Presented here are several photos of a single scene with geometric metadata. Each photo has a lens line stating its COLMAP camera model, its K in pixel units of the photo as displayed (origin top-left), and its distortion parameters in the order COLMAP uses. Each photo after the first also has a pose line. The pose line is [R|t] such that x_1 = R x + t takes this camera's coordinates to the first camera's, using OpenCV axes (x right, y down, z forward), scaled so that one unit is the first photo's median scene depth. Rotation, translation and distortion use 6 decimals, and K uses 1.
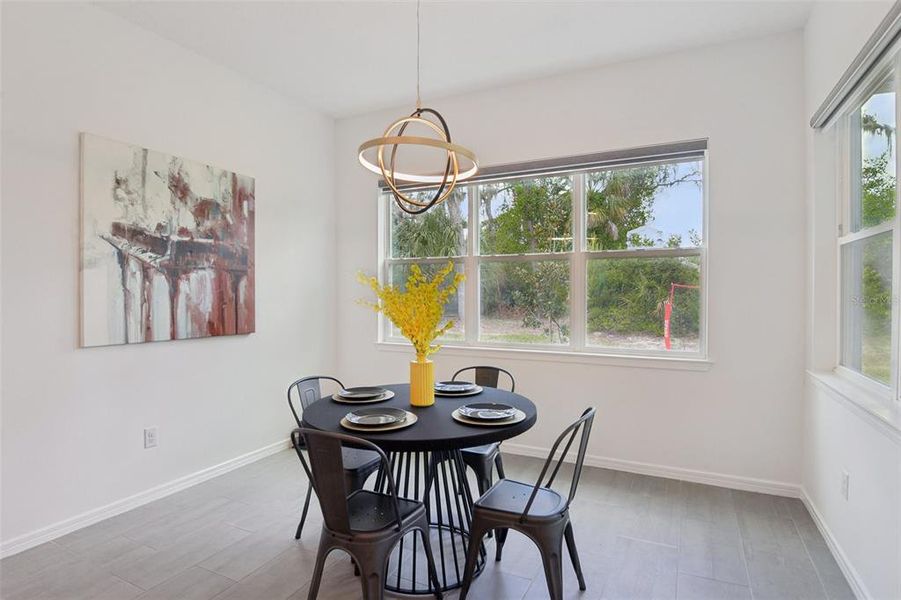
lens RADIAL K [[414.4, 0, 457.2], [0, 414.4, 294.4], [0, 0, 1]] dist [0.003362, -0.013452]
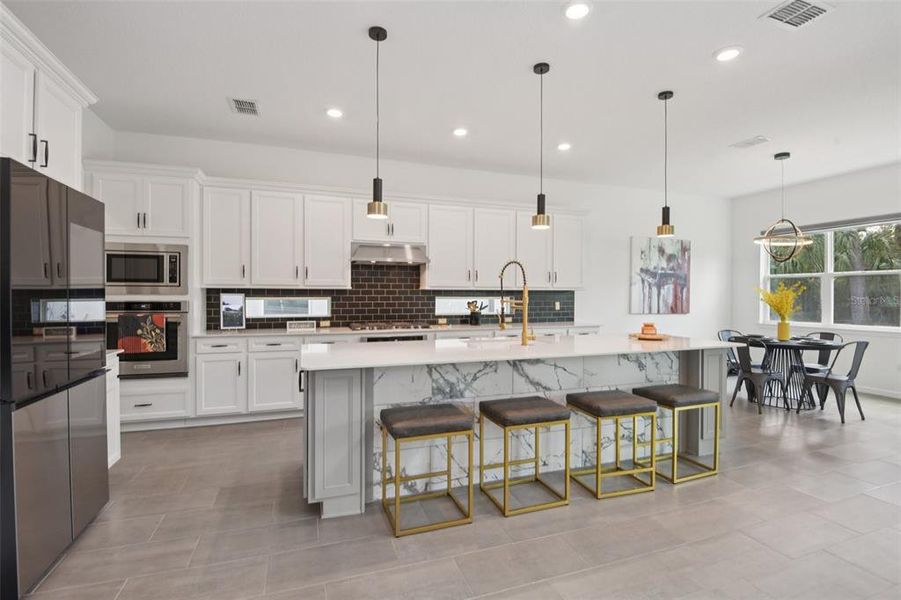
lens RADIAL K [[414.4, 0, 457.2], [0, 414.4, 294.4], [0, 0, 1]] dist [0.003362, -0.013452]
pose [[0.688605, 0.005149, -0.725118, 0.259529], [-0.009961, 0.999948, -0.002360, 0.014186], [0.725068, 0.008848, 0.688620, -1.506782]]
